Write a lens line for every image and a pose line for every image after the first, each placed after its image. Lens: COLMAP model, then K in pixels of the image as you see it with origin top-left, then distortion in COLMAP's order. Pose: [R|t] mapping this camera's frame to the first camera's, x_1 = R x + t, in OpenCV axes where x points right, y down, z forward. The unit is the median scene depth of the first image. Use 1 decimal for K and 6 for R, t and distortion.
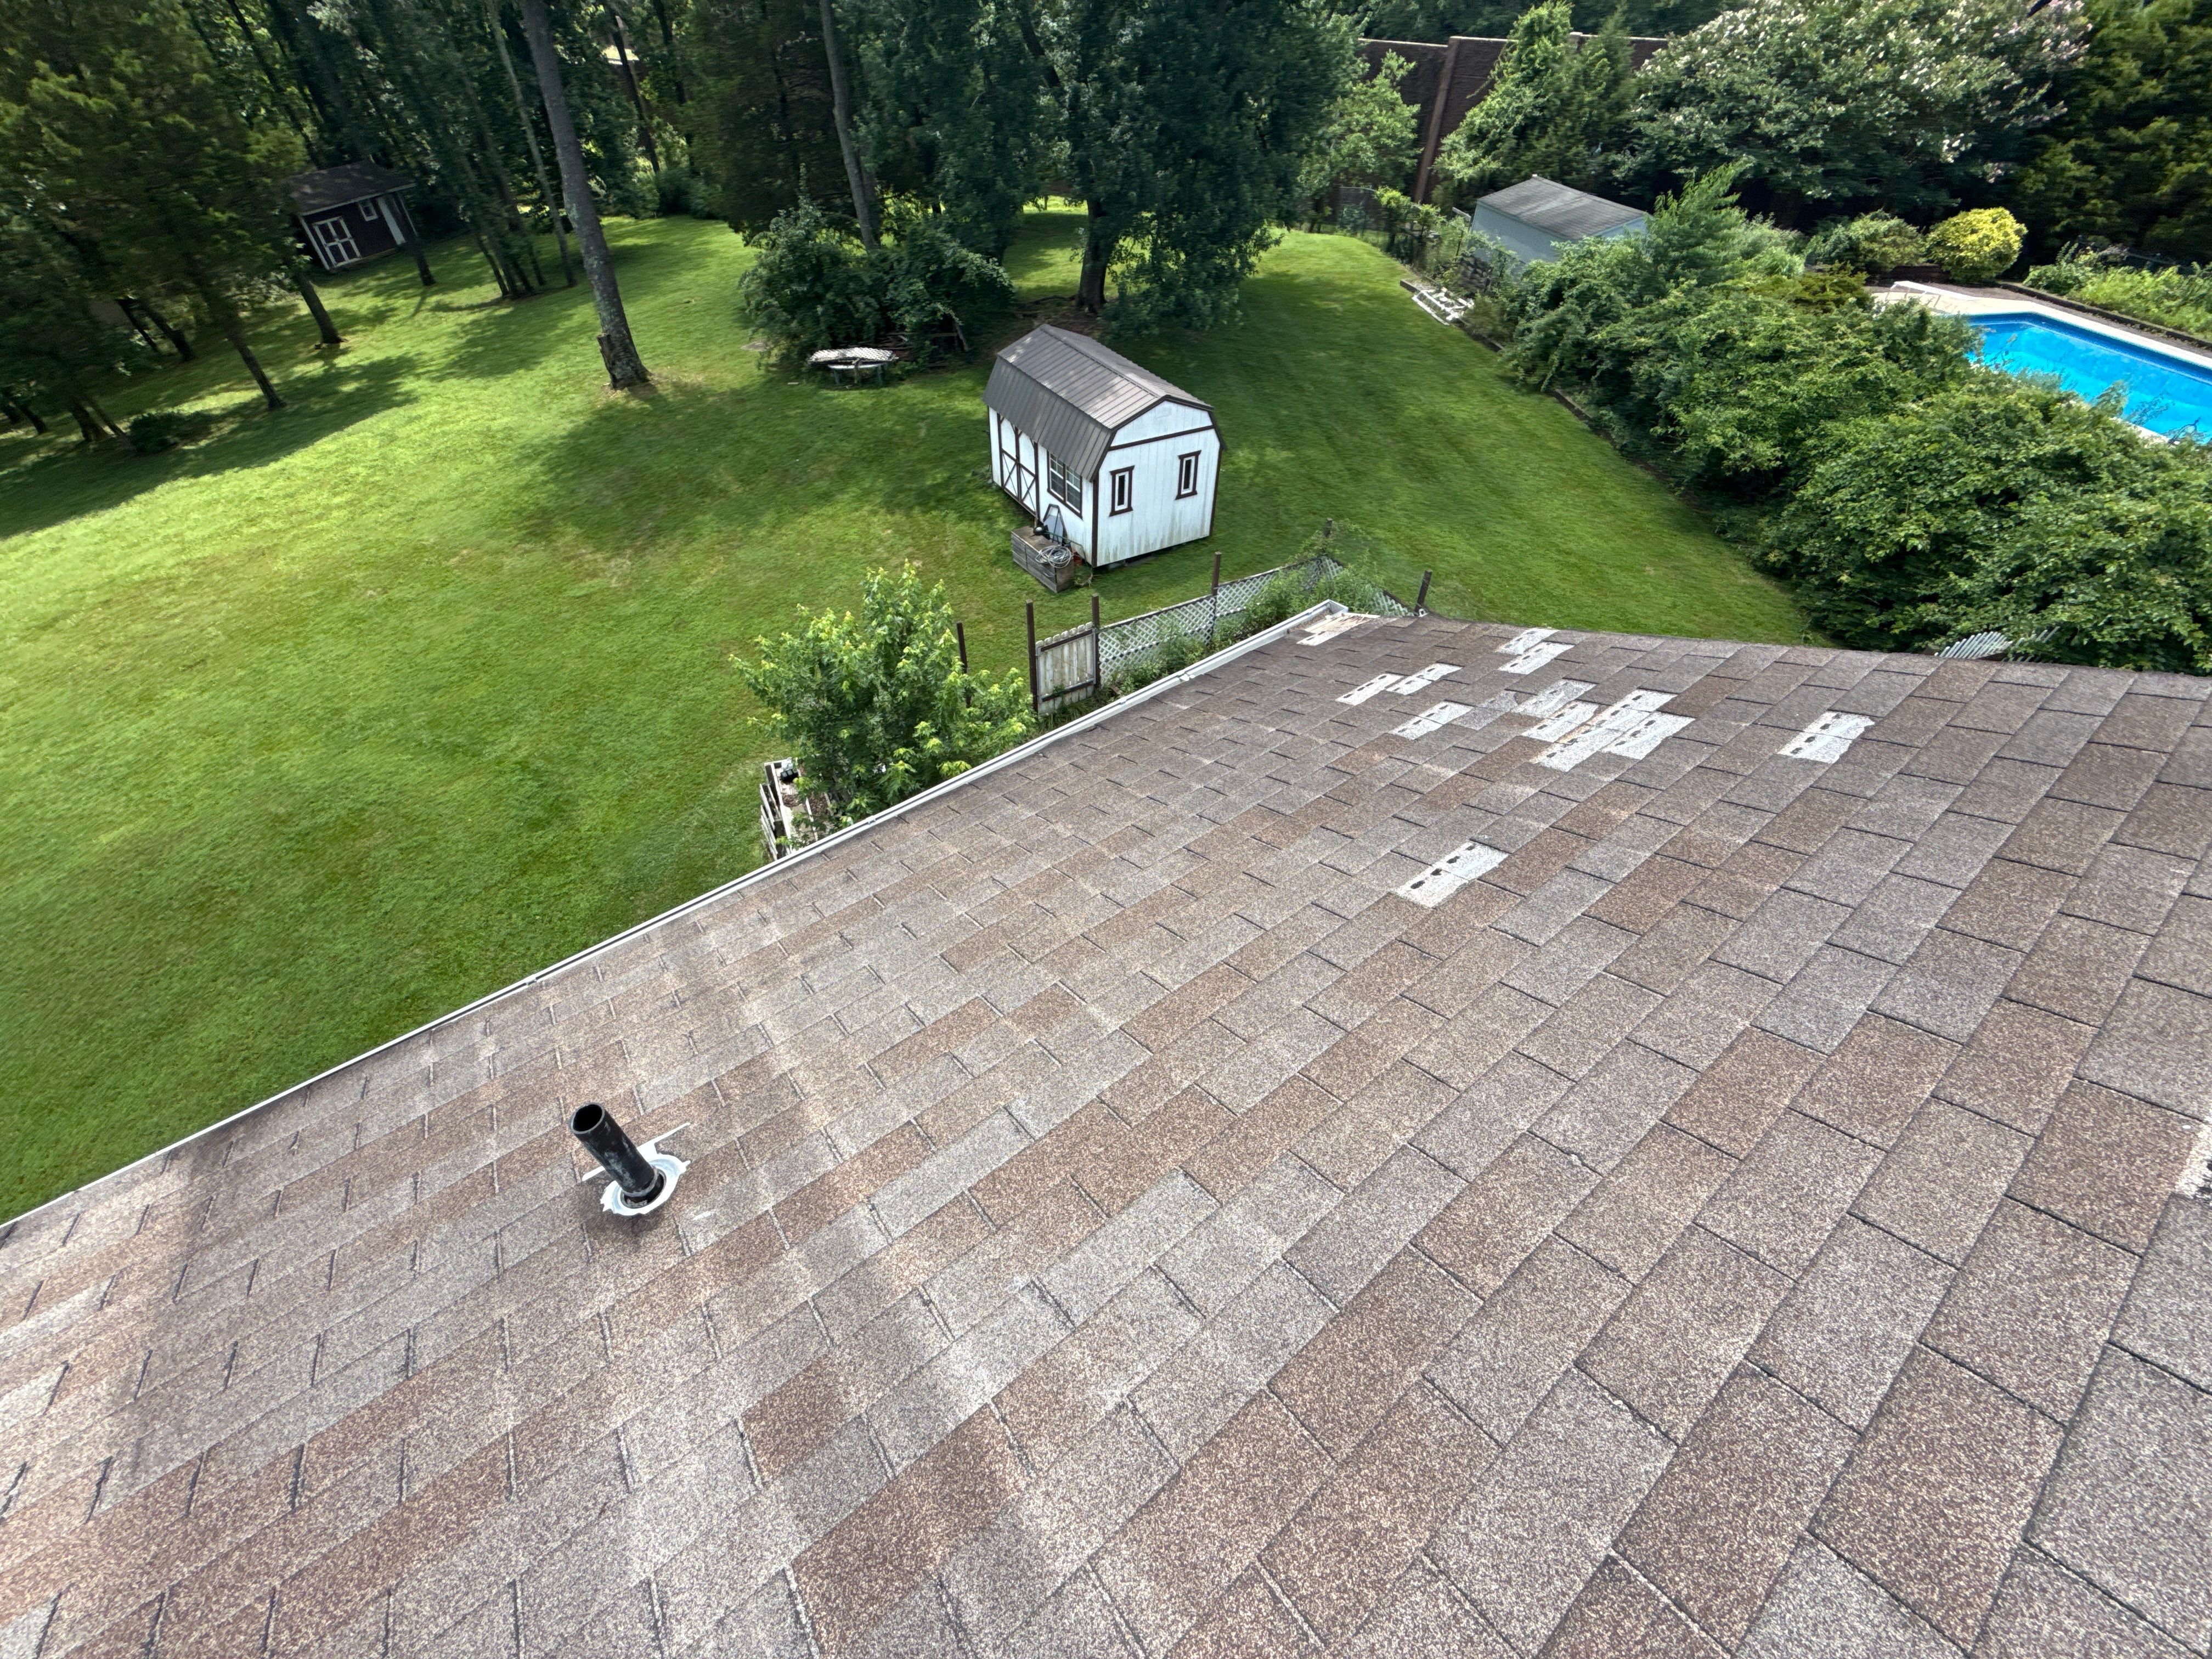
lens RADIAL K [[877.2, 0, 1111.7], [0, 877.2, 829.7], [0, 0, 1]] dist [0.004350, -0.000900]
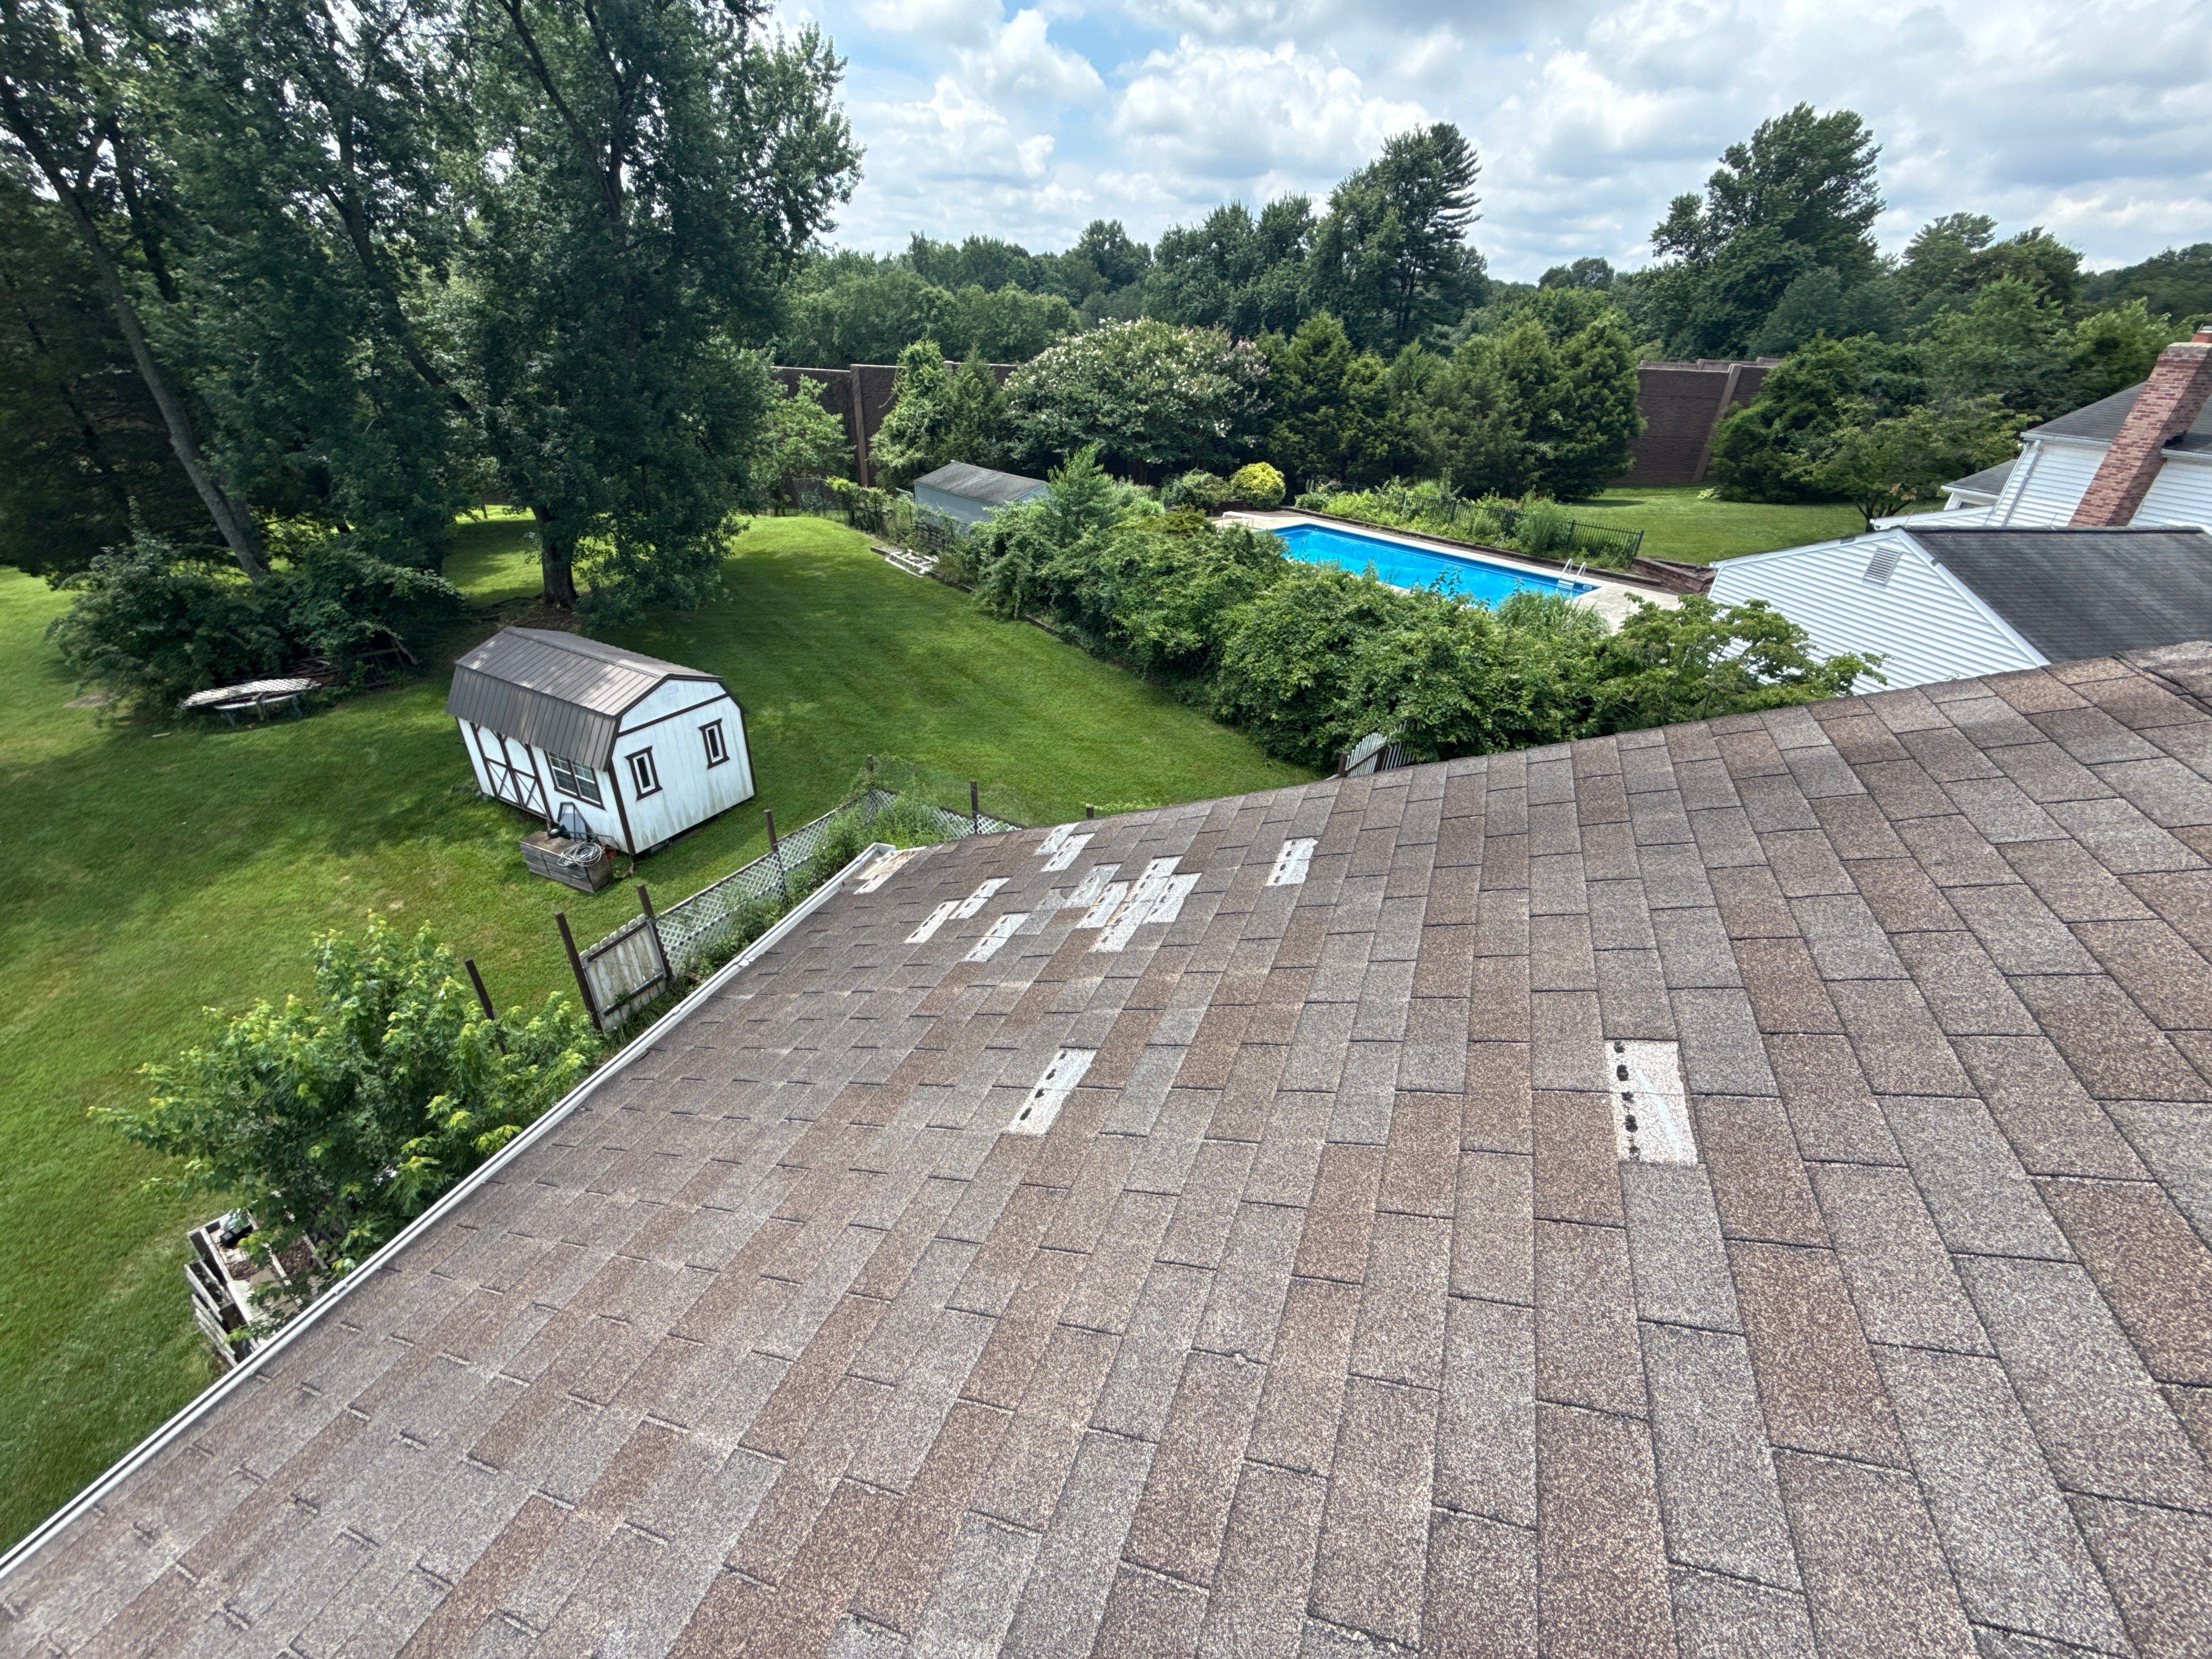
lens RADIAL K [[877.2, 0, 1107.1], [0, 877.2, 834.0], [0, 0, 1]] dist [0.004350, -0.000900]
pose [[0.863451, -0.244542, 0.441194, 0.008230], [0.343161, 0.925818, -0.158435, -0.004545], [-0.369722, 0.288201, 0.883315, 0.001608]]
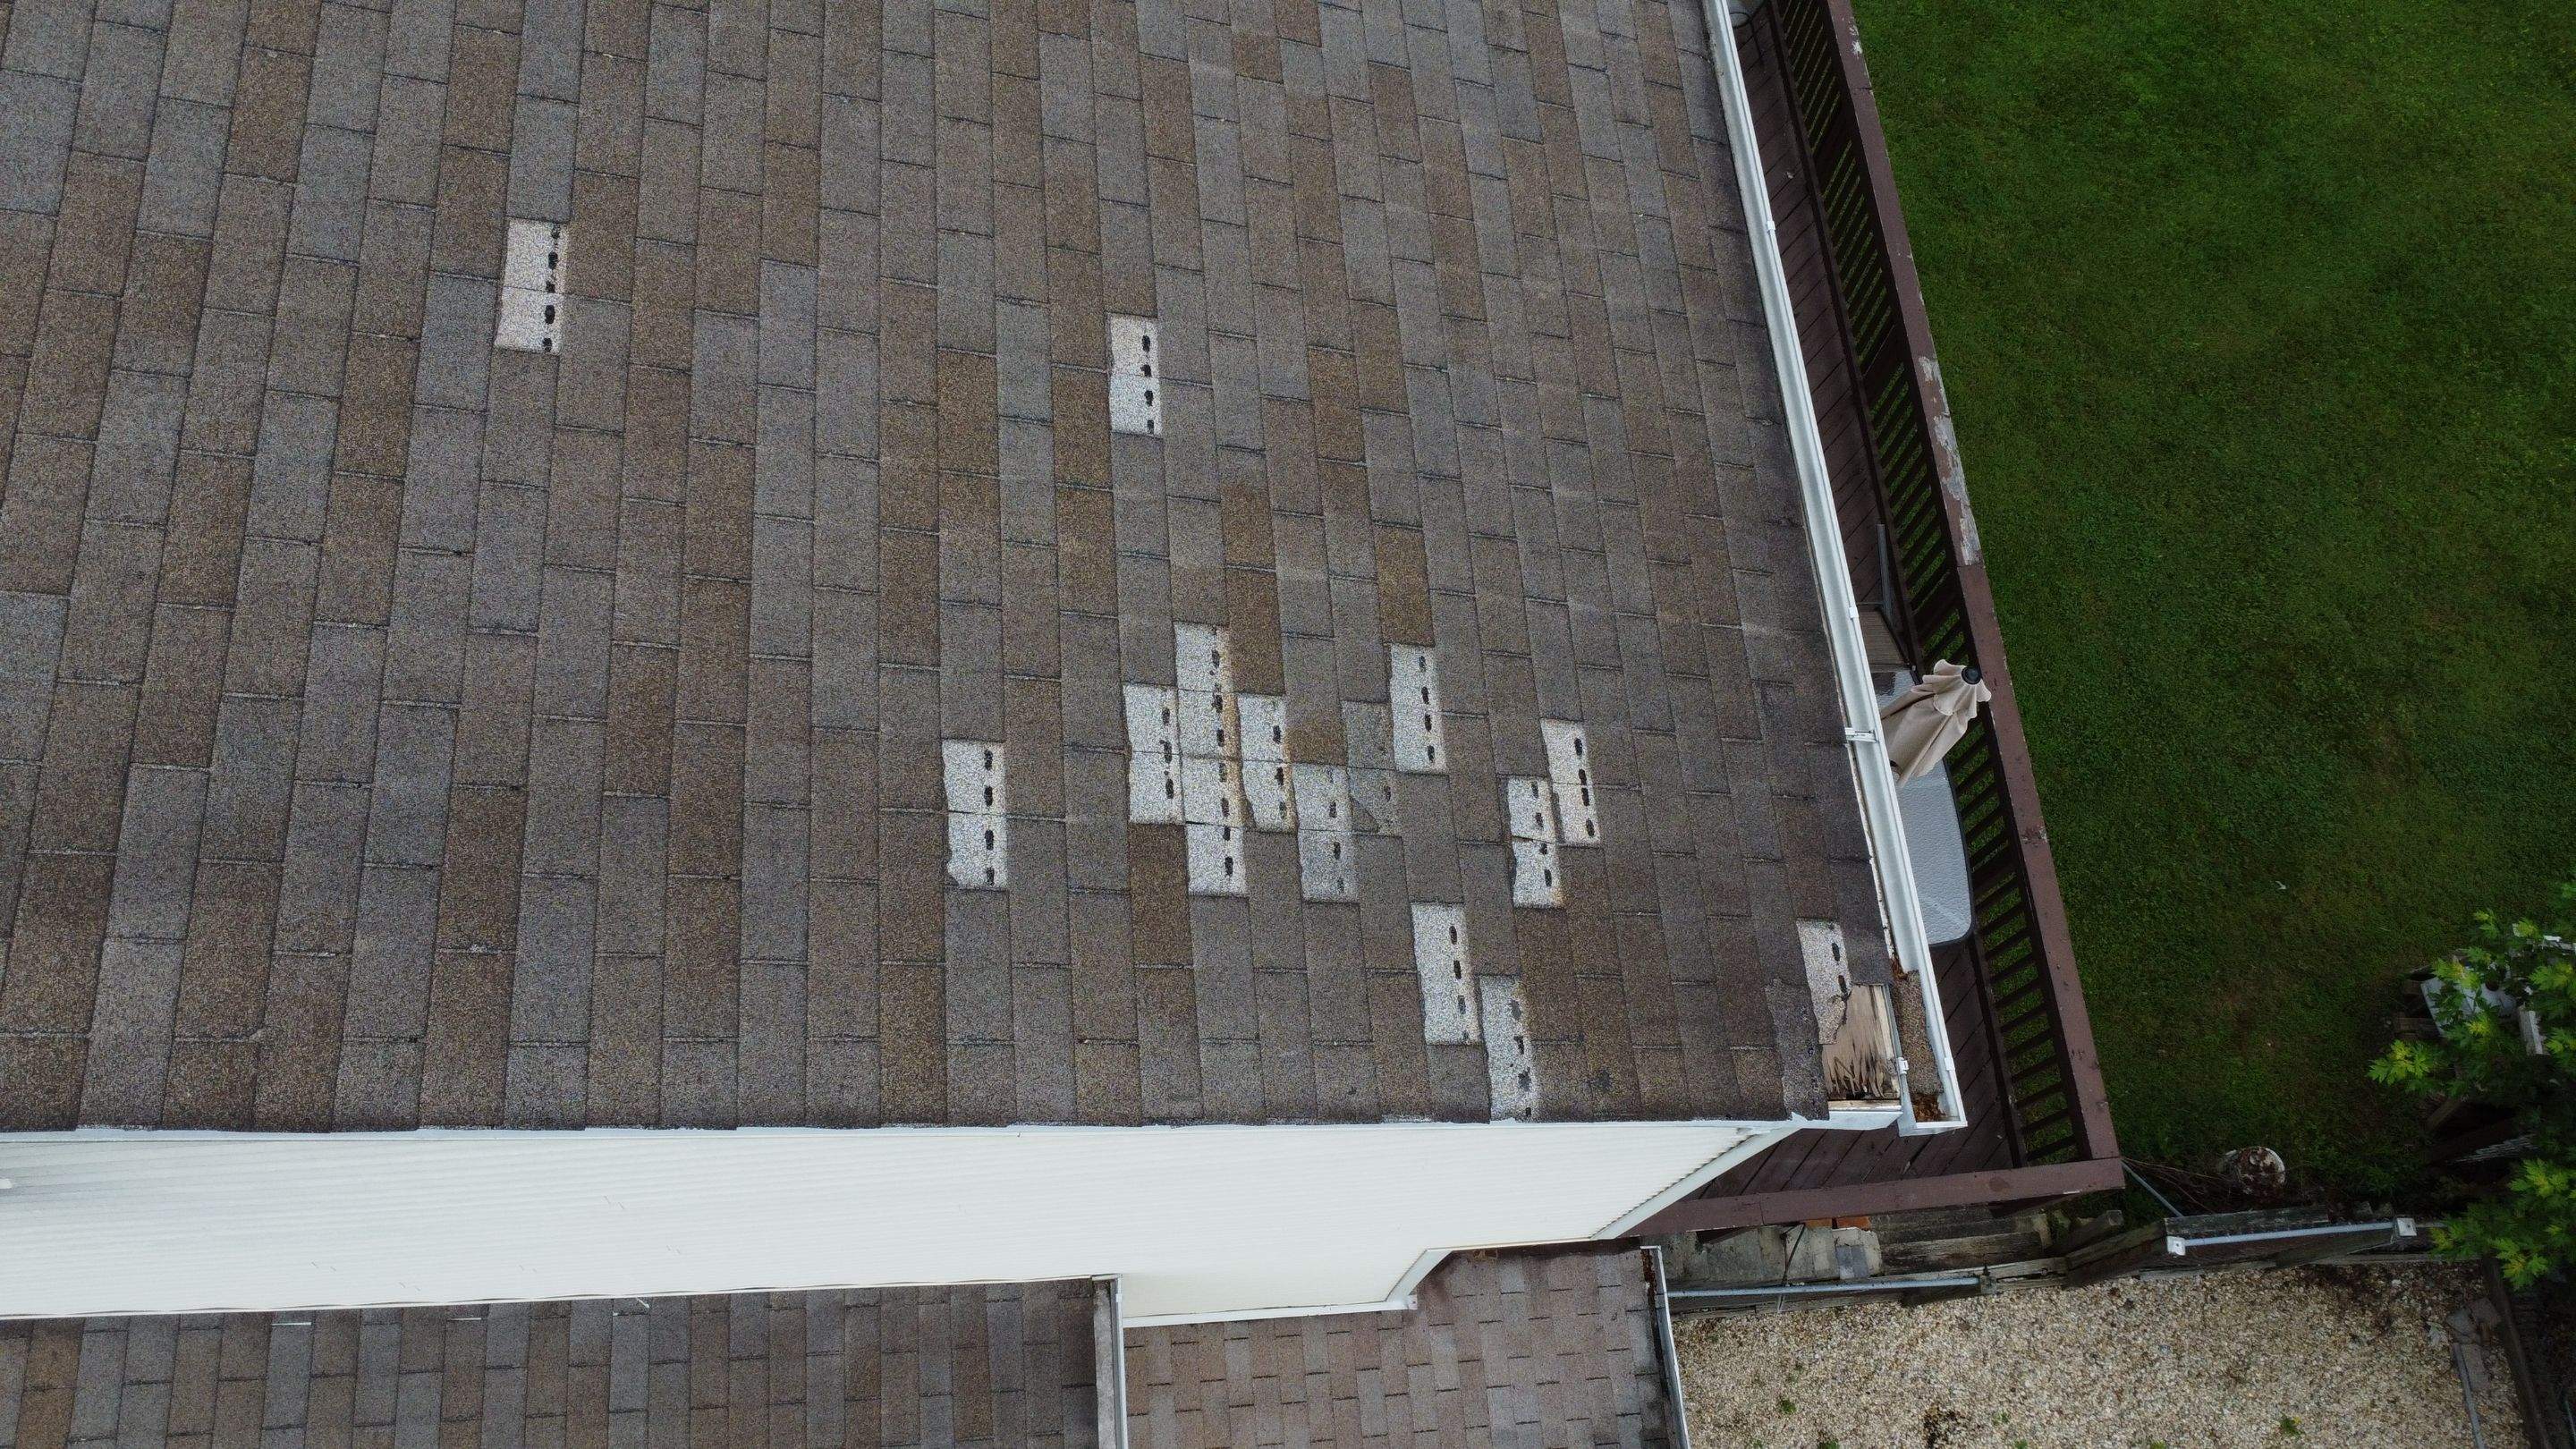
lens RADIAL K [[1876.6, 0, 1285.1], [0, 1876.6, 728.4], [0, 0, 1]] dist [-0.046588, 0.018029]
pose [[-0.546415, 0.773744, -0.320549, 0.138109], [-0.610062, -0.105487, 0.785300, -0.183405], [0.573808, 0.624655, 0.529671, 0.034015]]
